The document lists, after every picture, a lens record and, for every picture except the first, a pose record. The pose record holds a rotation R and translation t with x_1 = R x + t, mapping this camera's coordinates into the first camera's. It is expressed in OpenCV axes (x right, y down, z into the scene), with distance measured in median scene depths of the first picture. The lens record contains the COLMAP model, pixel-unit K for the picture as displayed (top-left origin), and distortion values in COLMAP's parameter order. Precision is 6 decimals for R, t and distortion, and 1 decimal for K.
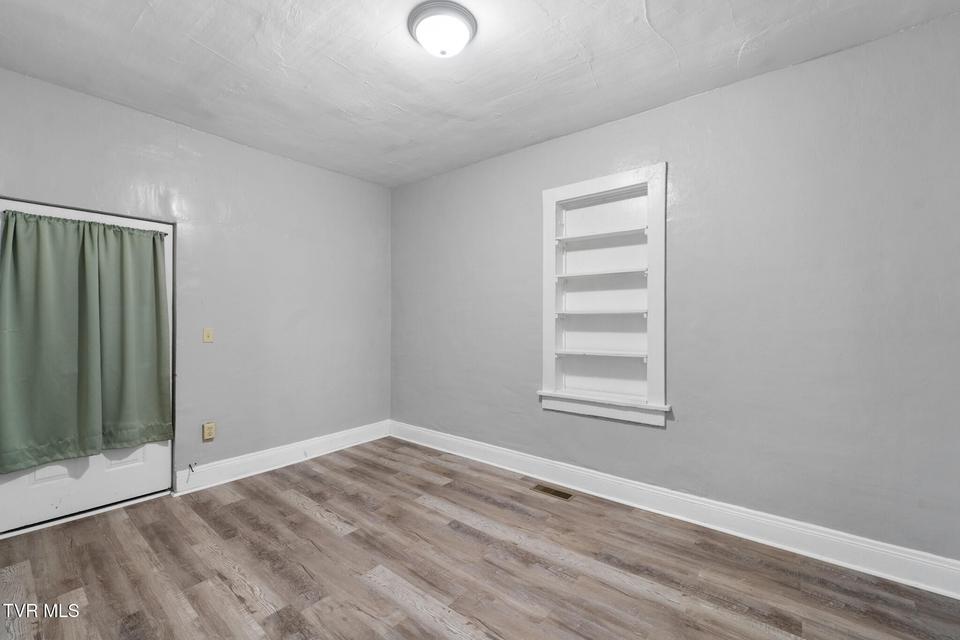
lens RADIAL K [[389.2, 0, 480.0], [0, 389.2, 320.0], [0, 0, 1]] dist [0.000391, -0.000606]
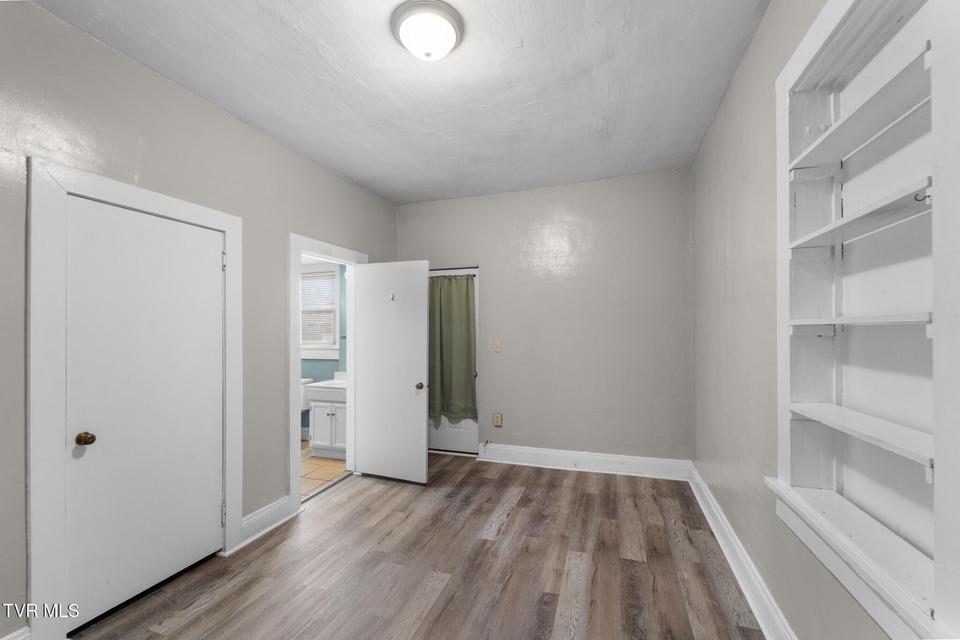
lens RADIAL K [[389.2, 0, 480.0], [0, 389.2, 320.0], [0, 0, 1]] dist [0.000391, -0.000606]
pose [[0.351676, -0.029773, -0.935648, 0.547194], [0.012023, 0.999555, -0.027287, -0.014104], [0.936045, -0.001653, 0.351878, 0.509198]]
